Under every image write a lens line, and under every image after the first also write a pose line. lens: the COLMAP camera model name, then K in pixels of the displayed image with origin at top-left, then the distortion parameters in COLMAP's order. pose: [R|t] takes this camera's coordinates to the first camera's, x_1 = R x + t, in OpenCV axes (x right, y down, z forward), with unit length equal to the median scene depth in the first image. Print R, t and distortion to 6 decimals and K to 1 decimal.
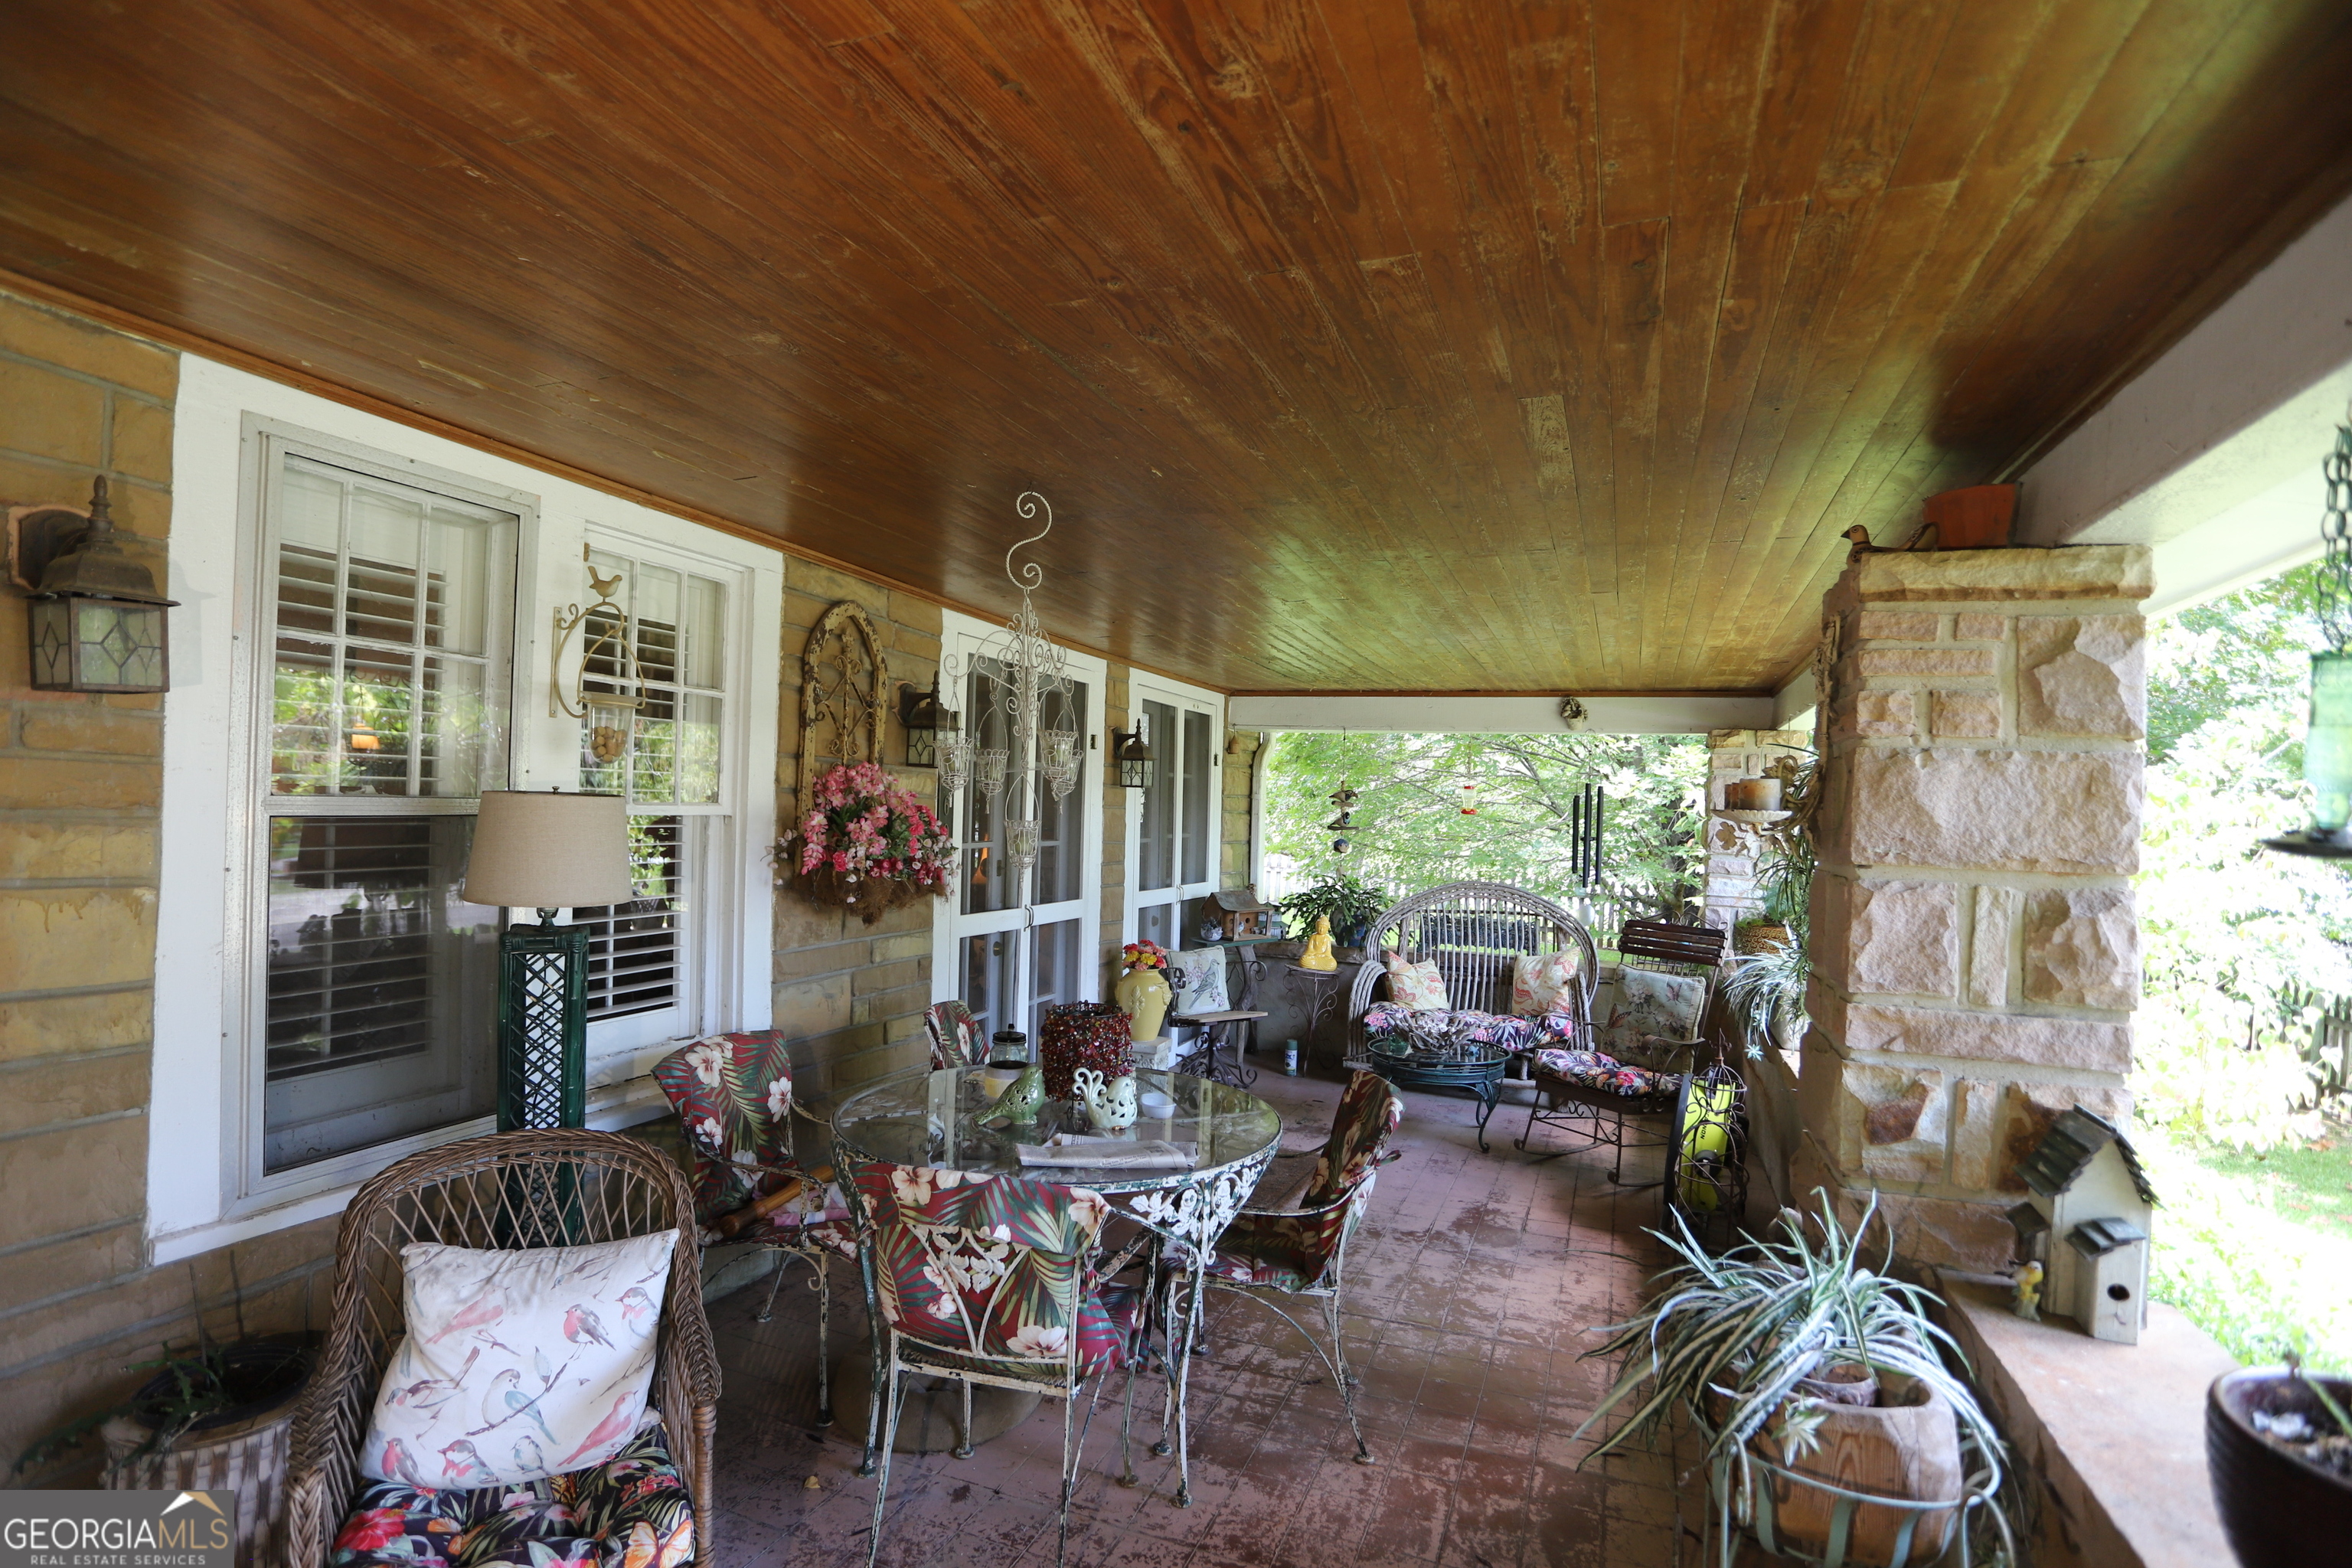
lens RADIAL K [[1135.3, 0, 1159.7], [0, 1135.3, 783.2], [0, 0, 1]] dist [-0.069037, 0.028263]
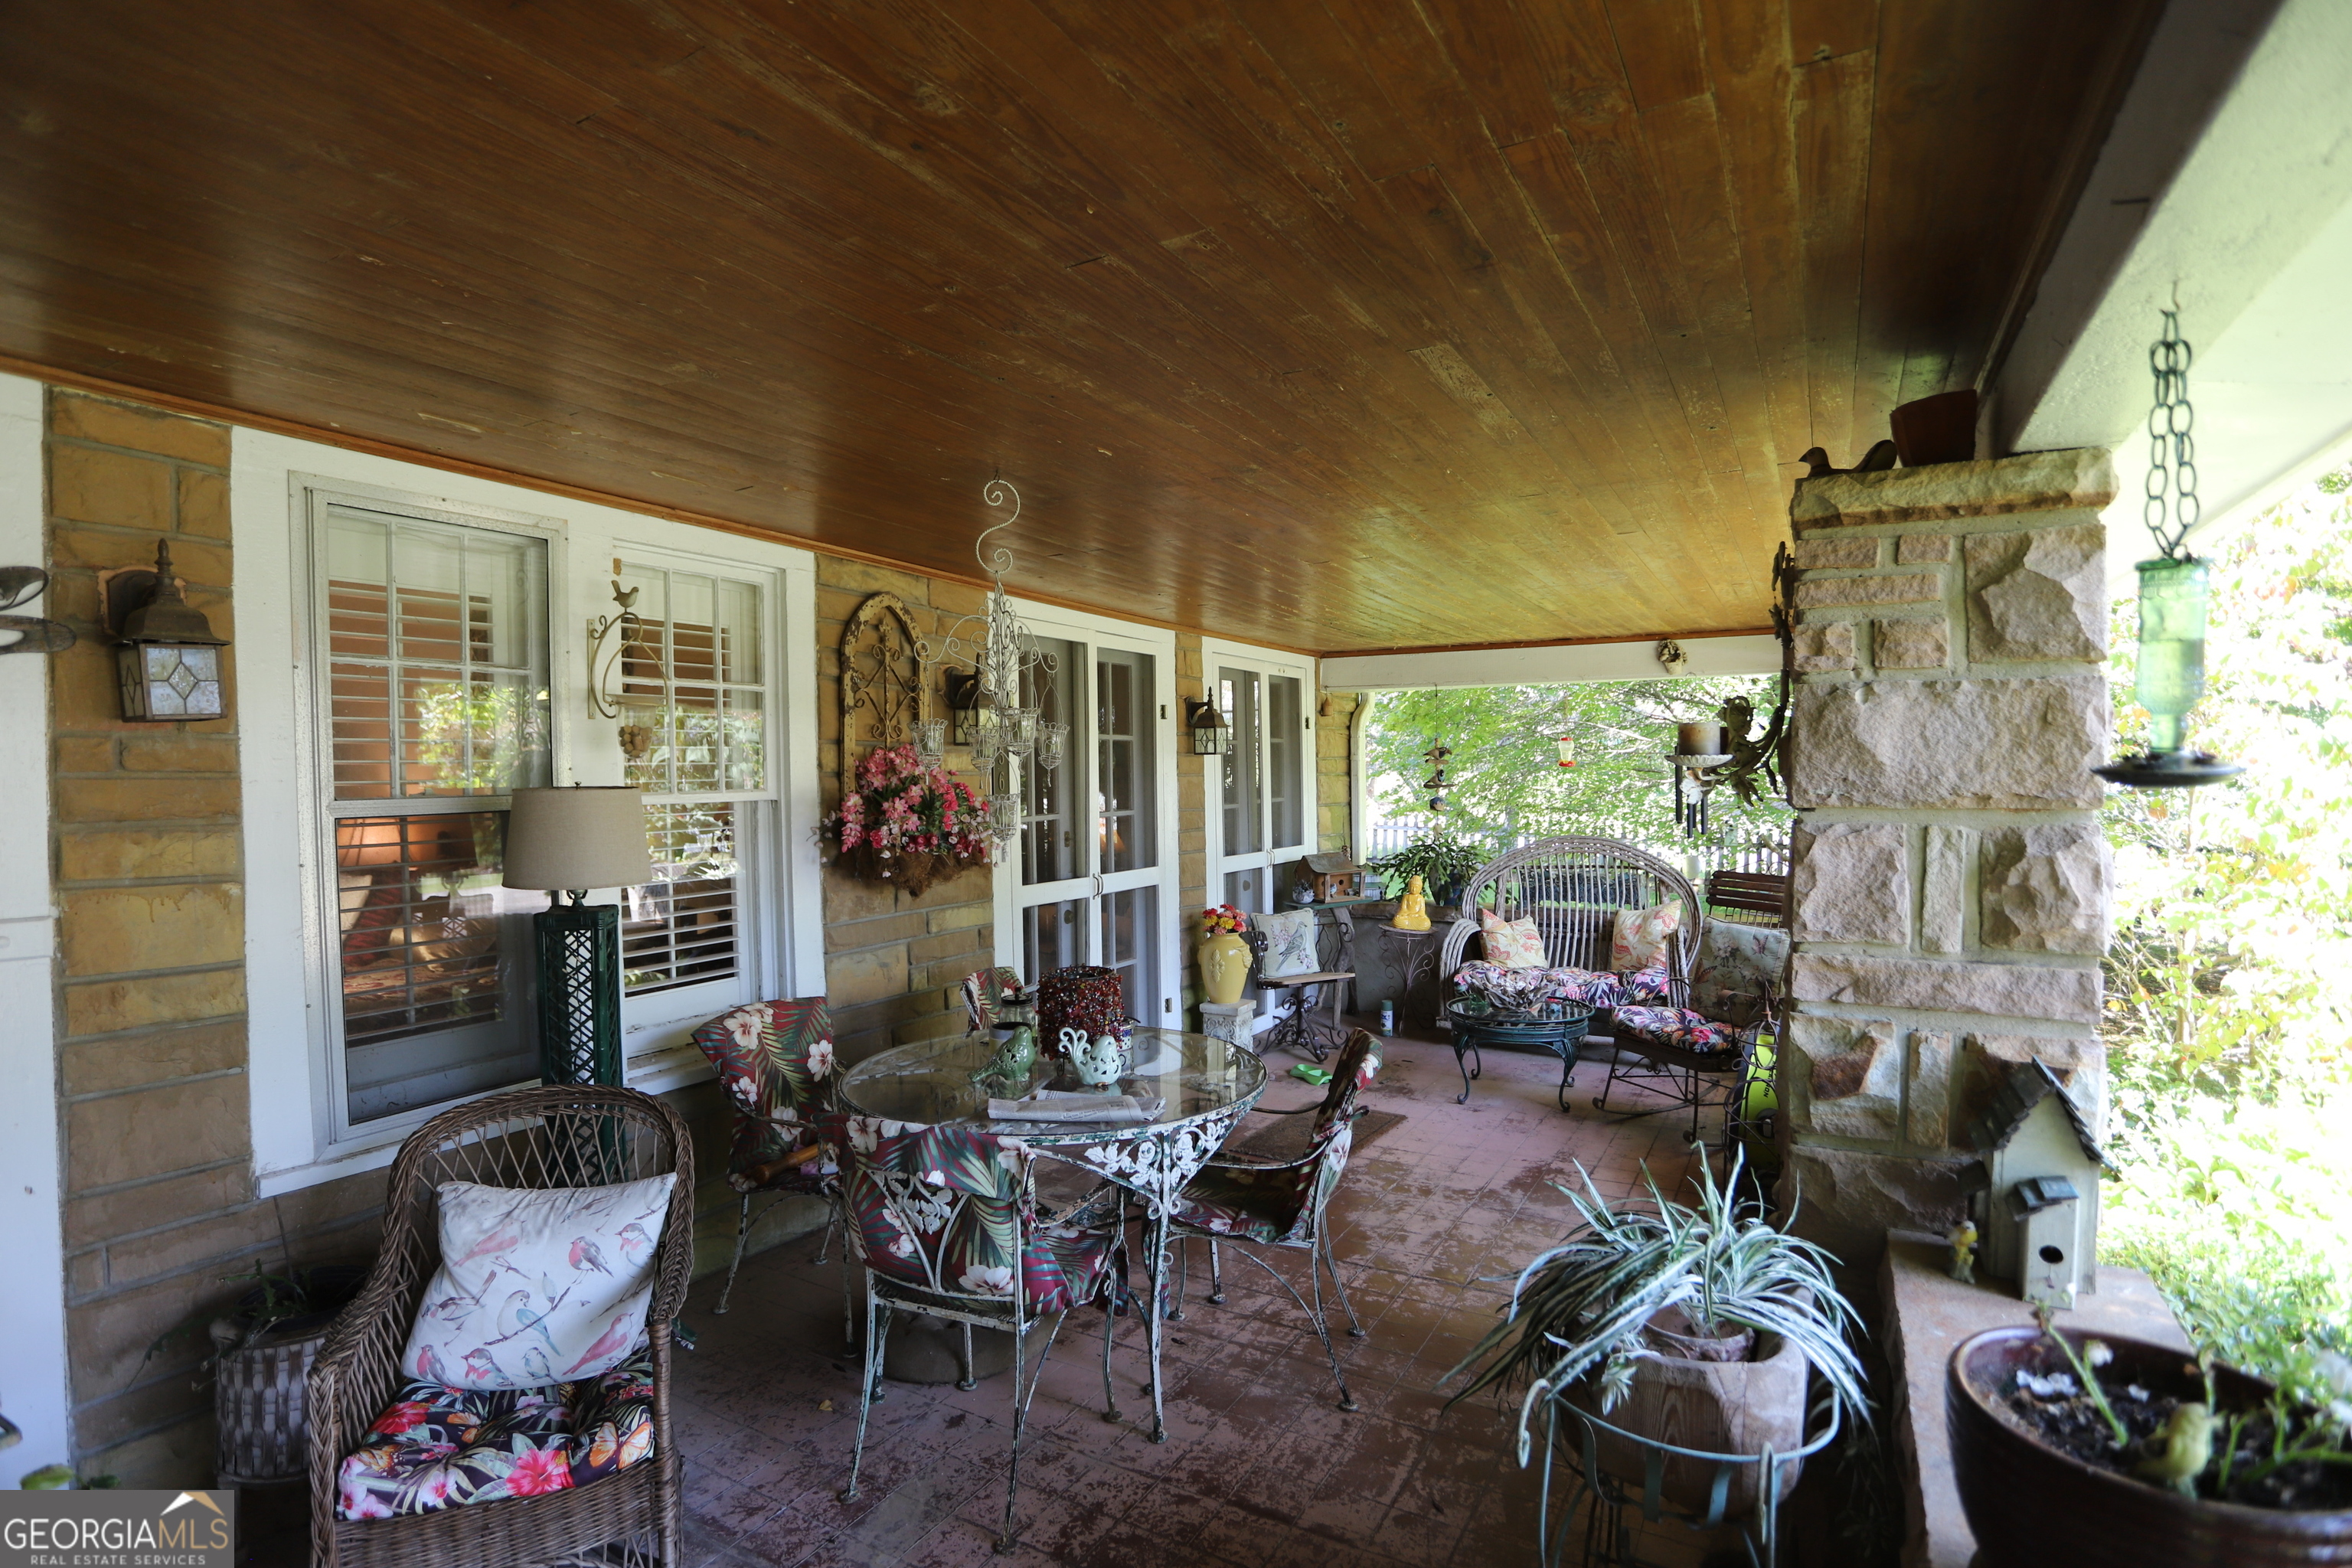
lens RADIAL K [[1135.3, 0, 1159.7], [0, 1135.3, 783.2], [0, 0, 1]] dist [-0.069037, 0.028263]
pose [[0.988157, -0.041385, -0.147761, 0.225504], [0.045683, 0.998622, 0.025814, 0.002464], [0.146489, -0.032258, 0.988686, -0.023744]]
